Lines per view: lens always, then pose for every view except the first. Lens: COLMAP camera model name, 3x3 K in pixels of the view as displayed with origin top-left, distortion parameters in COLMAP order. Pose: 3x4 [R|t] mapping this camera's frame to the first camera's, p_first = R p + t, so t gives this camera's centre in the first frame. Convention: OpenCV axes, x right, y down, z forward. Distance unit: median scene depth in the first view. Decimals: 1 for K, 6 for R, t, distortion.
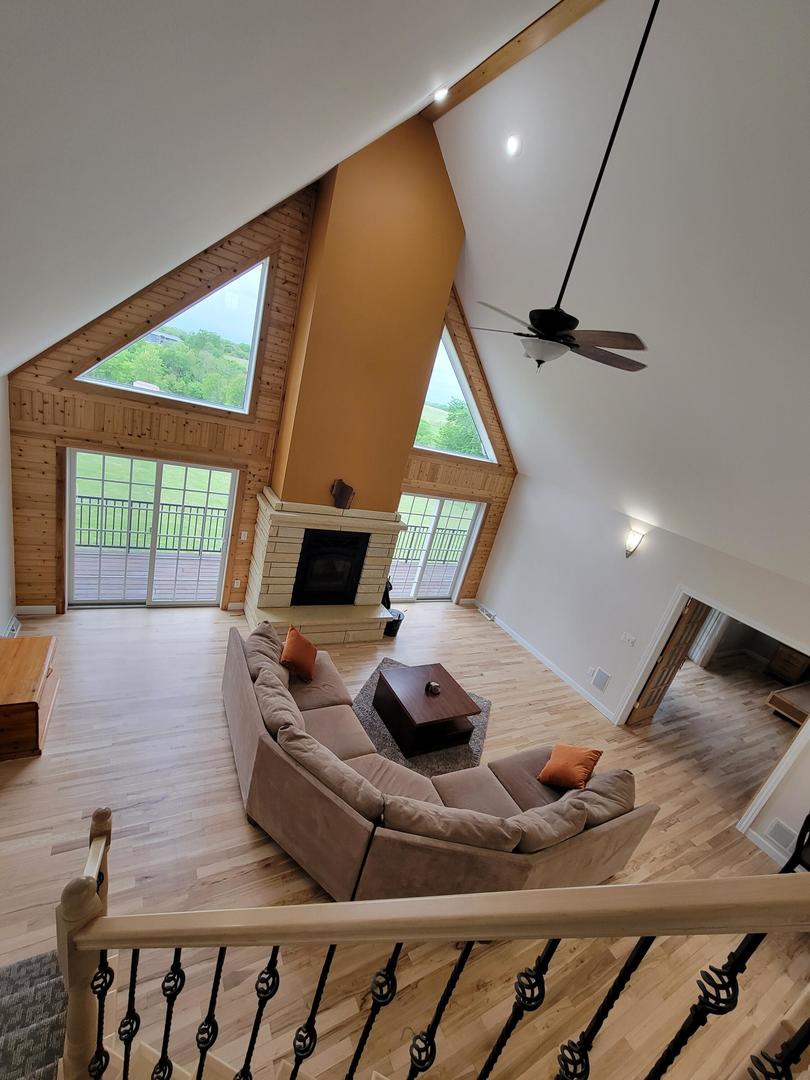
lens RADIAL K [[441.2, 0, 405.0], [0, 441.2, 540.0], [0, 0, 1]] dist [-0.001337, -0.000178]
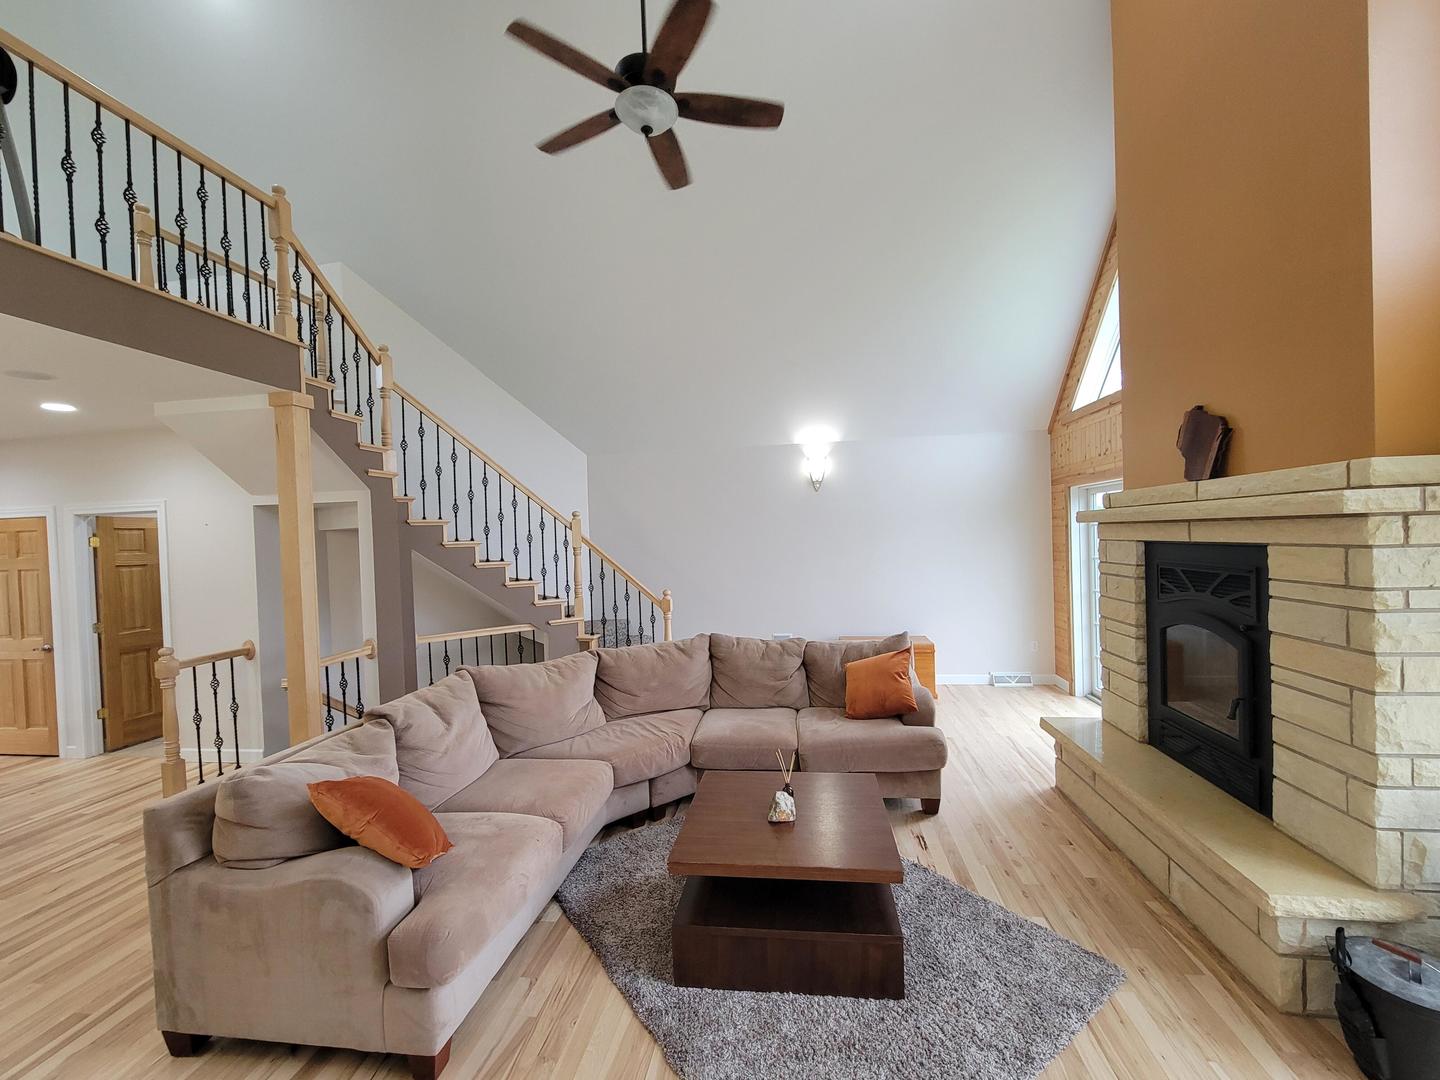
lens RADIAL K [[588.3, 0, 720.0], [0, 588.3, 540.0], [0, 0, 1]] dist [-0.001337, -0.000178]
pose [[-0.595159, -0.218097, -0.773446, 0.451801], [-0.359006, 0.933243, 0.013096, 0.109654], [0.718957, 0.285466, -0.633727, 1.019025]]
